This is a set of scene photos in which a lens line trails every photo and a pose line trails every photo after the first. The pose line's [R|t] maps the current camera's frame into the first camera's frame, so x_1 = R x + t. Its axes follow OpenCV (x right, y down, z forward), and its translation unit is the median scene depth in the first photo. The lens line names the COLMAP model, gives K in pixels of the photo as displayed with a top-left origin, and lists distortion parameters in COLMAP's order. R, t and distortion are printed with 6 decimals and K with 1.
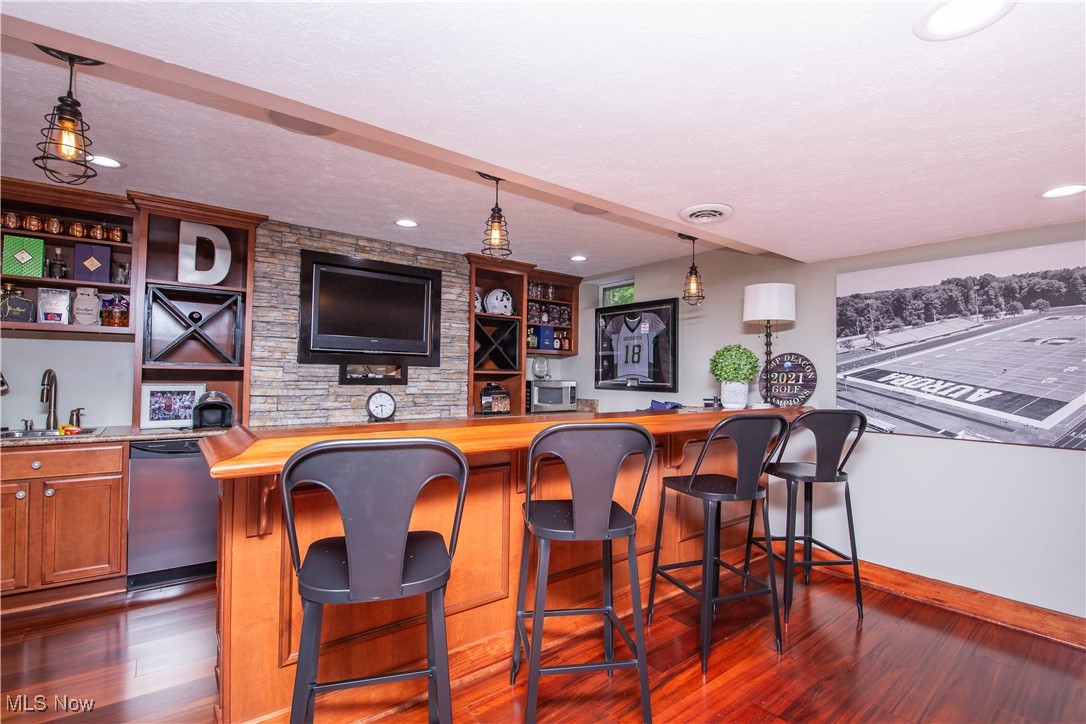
lens RADIAL K [[483.4, 0, 538.4], [0, 483.4, 364.4], [0, 0, 1]] dist [-0.001621, -0.003837]
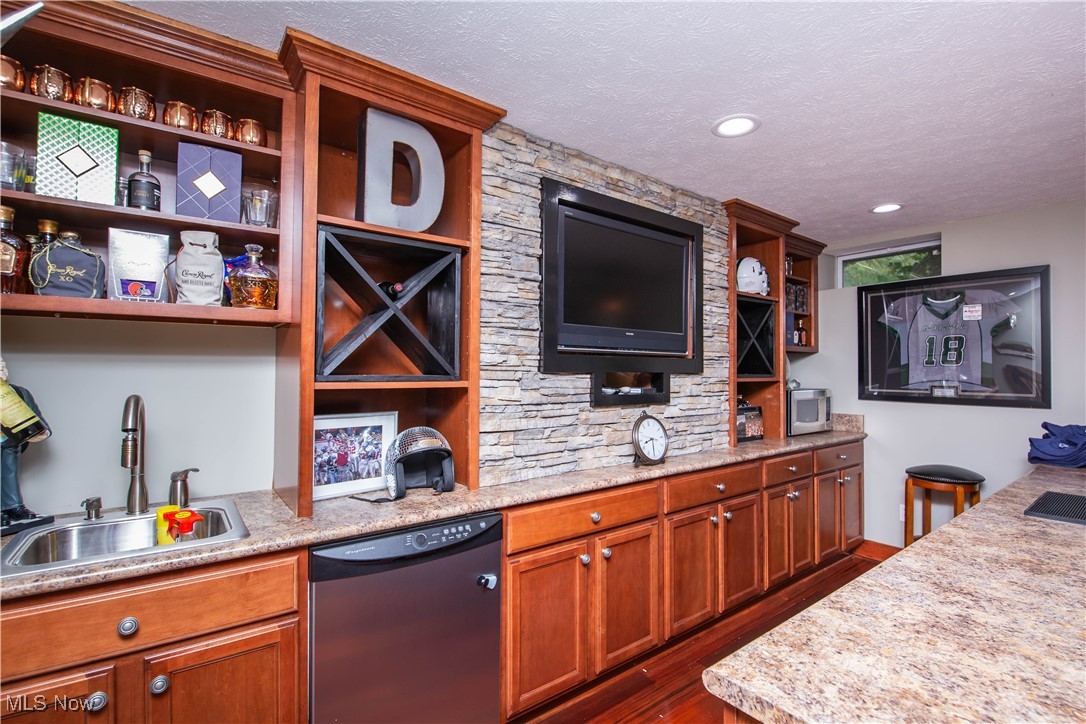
lens RADIAL K [[483.4, 0, 548.6], [0, 483.4, 364.4], [0, 0, 1]] dist [-0.001621, -0.003837]
pose [[0.999956, -0.009227, 0.001372, -0.495667], [0.009214, 0.999916, 0.009146, -0.018032], [-0.001456, -0.009133, 0.999957, 0.423855]]
